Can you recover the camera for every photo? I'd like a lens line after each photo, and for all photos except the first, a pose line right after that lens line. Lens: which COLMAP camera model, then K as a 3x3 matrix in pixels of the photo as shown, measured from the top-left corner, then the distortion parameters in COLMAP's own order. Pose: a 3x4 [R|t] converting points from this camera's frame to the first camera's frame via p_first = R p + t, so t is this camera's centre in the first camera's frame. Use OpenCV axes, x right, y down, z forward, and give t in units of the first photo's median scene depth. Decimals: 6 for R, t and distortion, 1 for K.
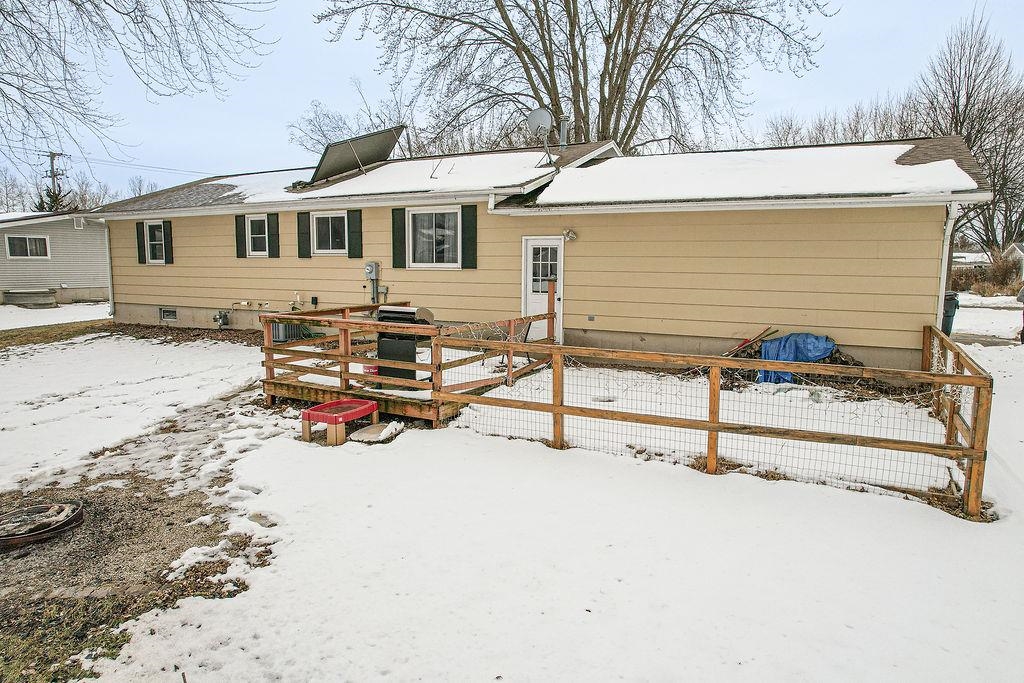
lens RADIAL K [[656.7, 0, 512.0], [0, 656.7, 341.5], [0, 0, 1]] dist [-0.086397, 0.077726]
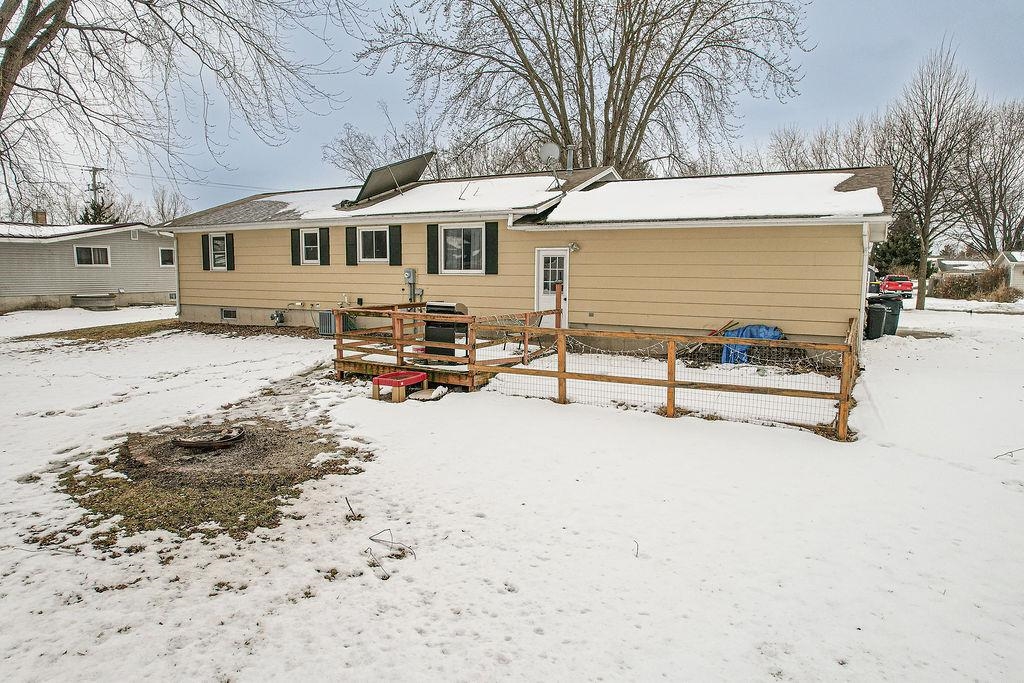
lens RADIAL K [[656.7, 0, 512.0], [0, 656.7, 341.5], [0, 0, 1]] dist [-0.086397, 0.077726]
pose [[0.999852, 0.002021, -0.017078, -0.006278], [-0.002233, 0.999921, -0.012385, 0.028769], [0.017052, 0.012422, 0.999777, -0.215957]]
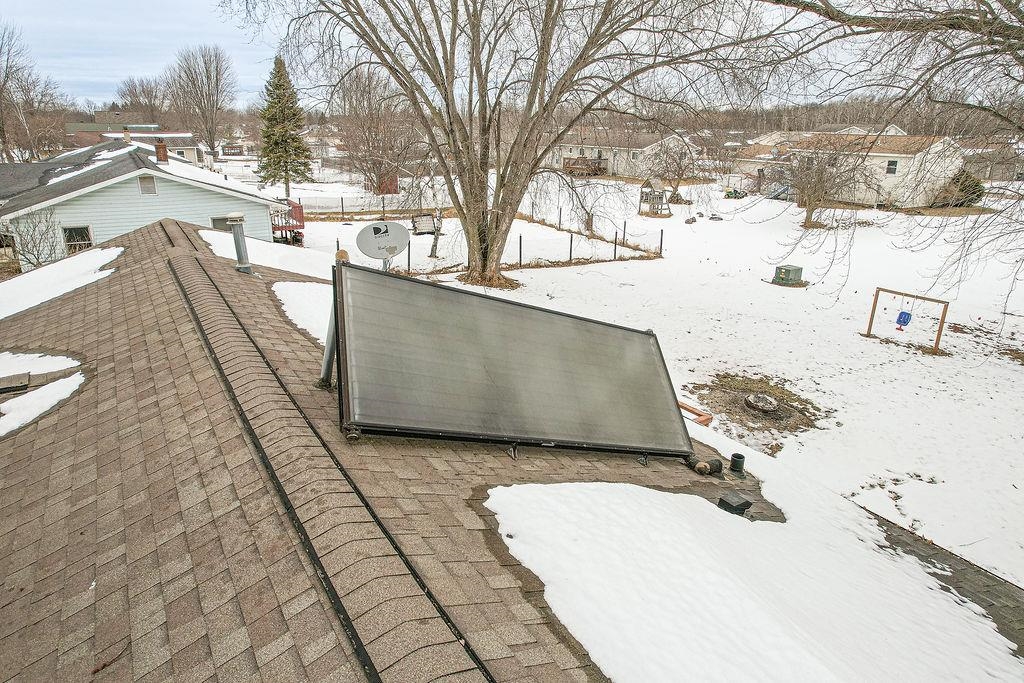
lens RADIAL K [[656.7, 0, 512.0], [0, 656.7, 341.5], [0, 0, 1]] dist [-0.086397, 0.077726]
pose [[-0.863511, -0.163665, 0.477034, -0.474715], [0.054456, 0.910091, 0.410815, -0.542396], [-0.501381, 0.380721, -0.776962, 1.595893]]
